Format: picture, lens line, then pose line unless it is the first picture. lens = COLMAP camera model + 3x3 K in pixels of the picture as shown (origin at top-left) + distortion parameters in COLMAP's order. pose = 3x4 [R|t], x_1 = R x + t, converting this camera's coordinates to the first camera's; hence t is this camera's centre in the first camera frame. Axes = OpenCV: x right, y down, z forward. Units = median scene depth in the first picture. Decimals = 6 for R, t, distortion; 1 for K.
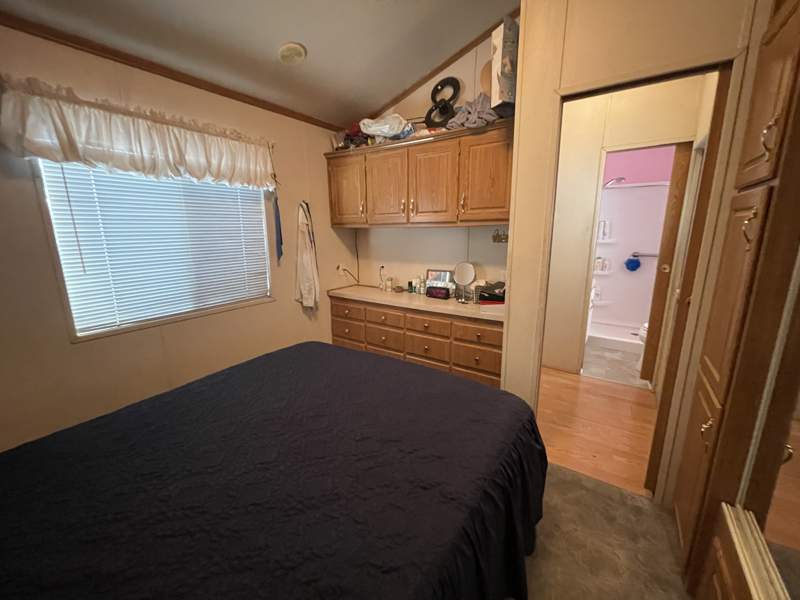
lens RADIAL K [[324.6, 0, 398.5], [0, 324.6, 297.9], [0, 0, 1]] dist [-0.001129, -0.000459]
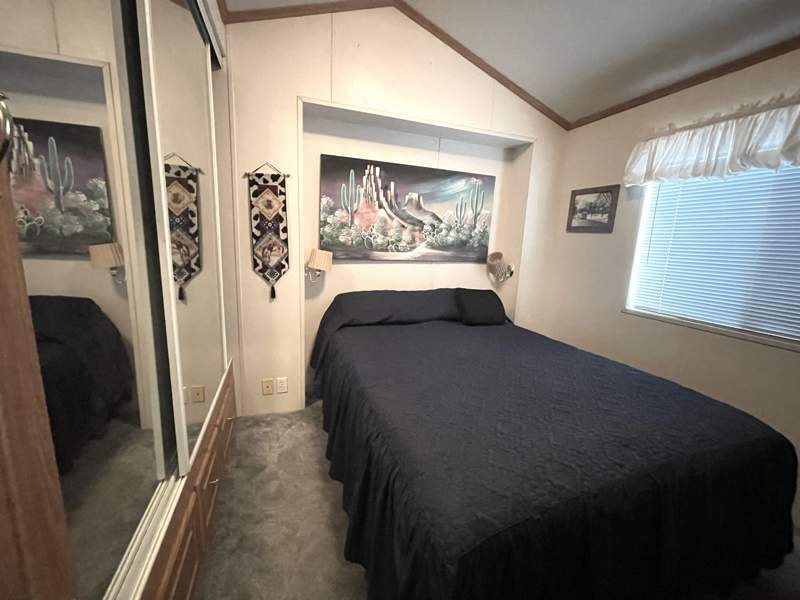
lens RADIAL K [[324.6, 0, 398.5], [0, 324.6, 297.9], [0, 0, 1]] dist [-0.001129, -0.000459]
pose [[-0.583574, 0.132927, -0.801107, 0.691592], [-0.199267, 0.932909, 0.299954, -0.147957], [0.787232, 0.334680, -0.517934, 0.943051]]
